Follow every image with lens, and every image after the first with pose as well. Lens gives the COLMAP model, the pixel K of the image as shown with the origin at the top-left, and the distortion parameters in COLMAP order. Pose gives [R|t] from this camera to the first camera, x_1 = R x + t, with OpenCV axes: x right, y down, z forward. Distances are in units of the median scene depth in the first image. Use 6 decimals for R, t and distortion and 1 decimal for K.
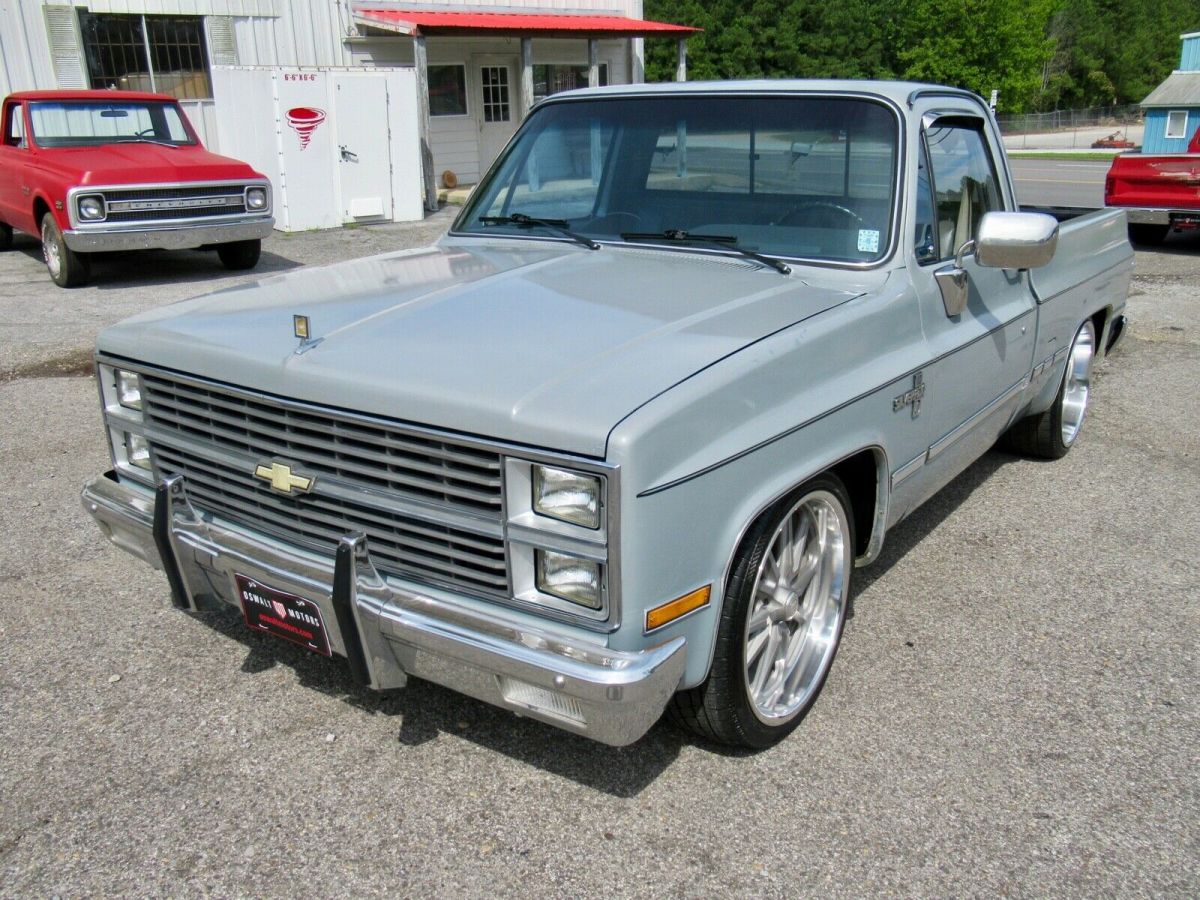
lens RADIAL K [[1052.8, 0, 599.4], [0, 1052.8, 448.6], [0, 0, 1]] dist [0.000127, -0.002094]
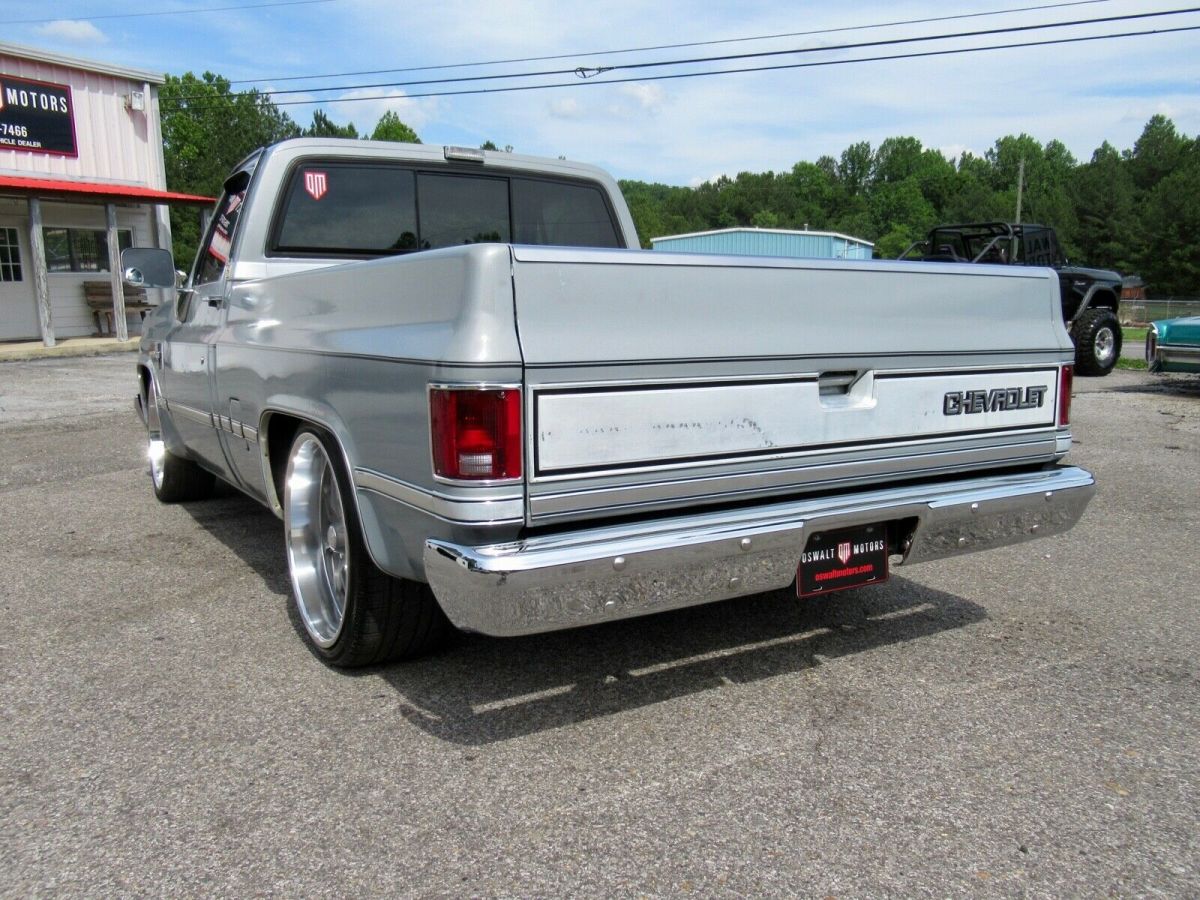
lens RADIAL K [[984.9, 0, 600.1], [0, 984.9, 452.4], [0, 0, 1]] dist [0.002508, -0.011972]
pose [[0.914328, -0.054674, 0.401266, 0.030355], [0.117759, 0.983924, -0.134264, 0.032872], [-0.387475, 0.170014, 0.906068, -0.014448]]
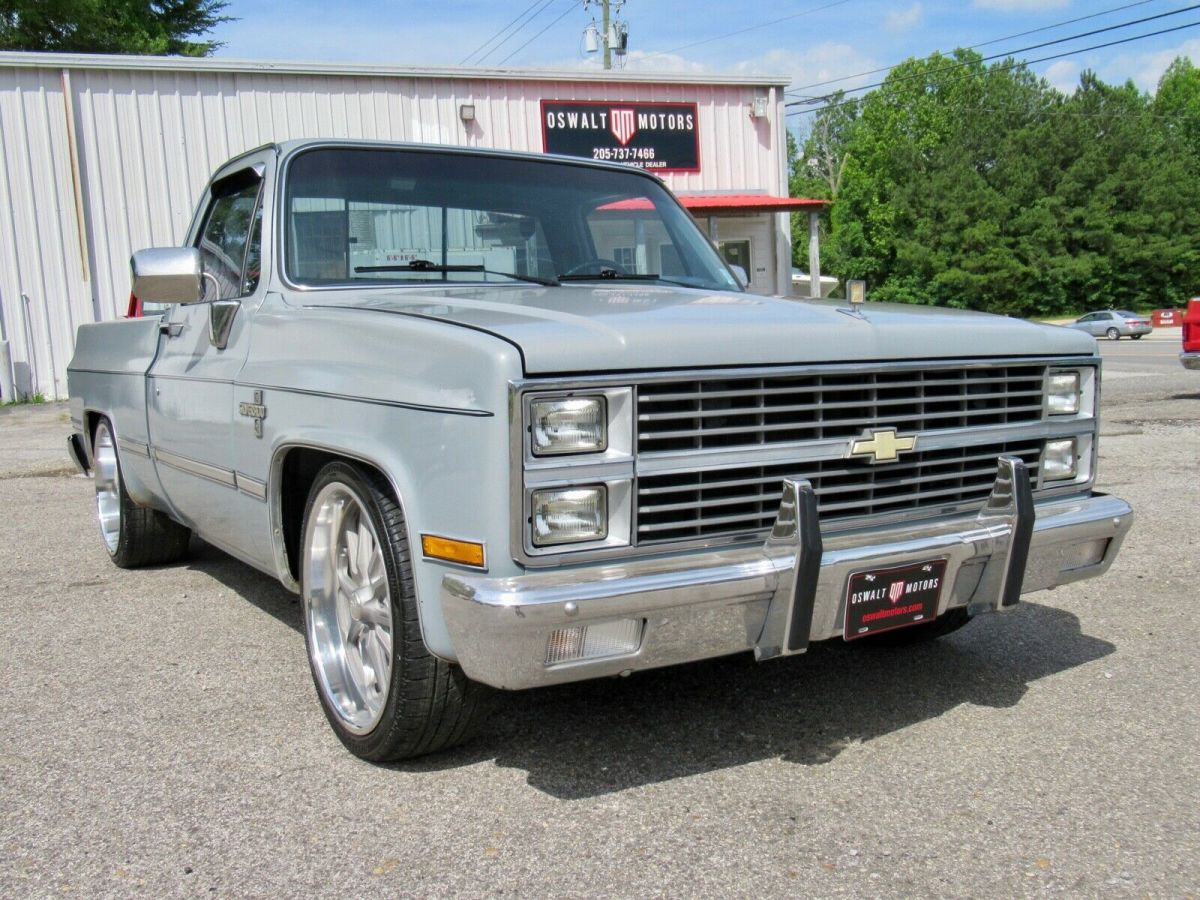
lens RADIAL K [[1151.5, 0, 597.7], [0, 1151.5, 452.2], [0, 0, 1]] dist [0.003253, -0.010681]
pose [[0.963446, 0.004165, -0.267871, 0.170133], [-0.054068, 0.982327, -0.179193, 0.039743], [0.262391, 0.187126, 0.946644, -0.042803]]
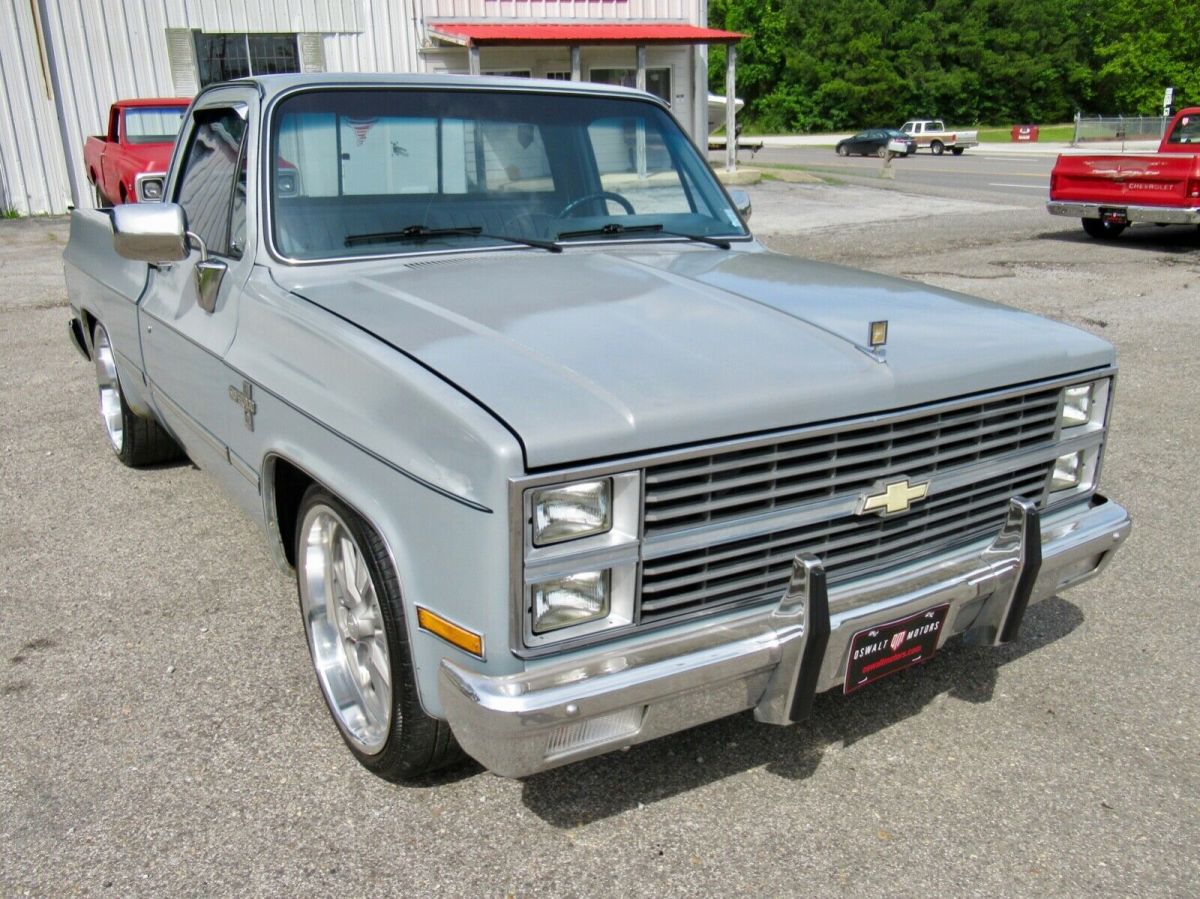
lens RADIAL K [[1071.5, 0, 597.6], [0, 1071.5, 452.9], [0, 0, 1]] dist [-0.023537, 0.010839]
pose [[0.984254, 0.052519, -0.168777, 0.146439], [-0.052256, 0.998616, 0.006007, 0.029967], [0.168859, 0.002908, 0.985636, -0.102219]]
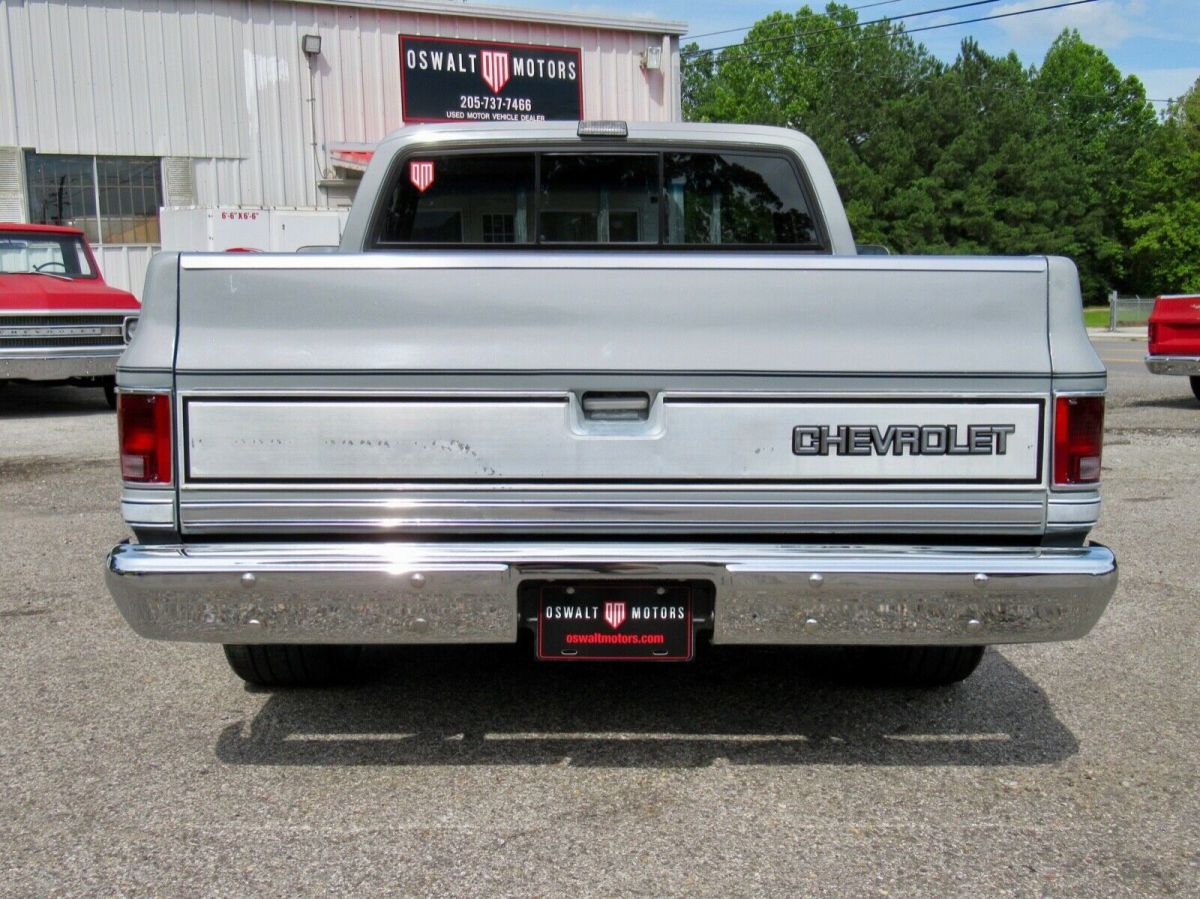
lens RADIAL K [[1357.9, 0, 601.3], [0, 1357.9, 454.2], [0, 0, 1]] dist [-0.003457, 0.007545]
pose [[0.992394, 0.017404, -0.121865, 0.121995], [-0.040478, 0.981042, -0.189523, 0.042503], [0.116257, 0.193014, 0.974284, -0.050218]]
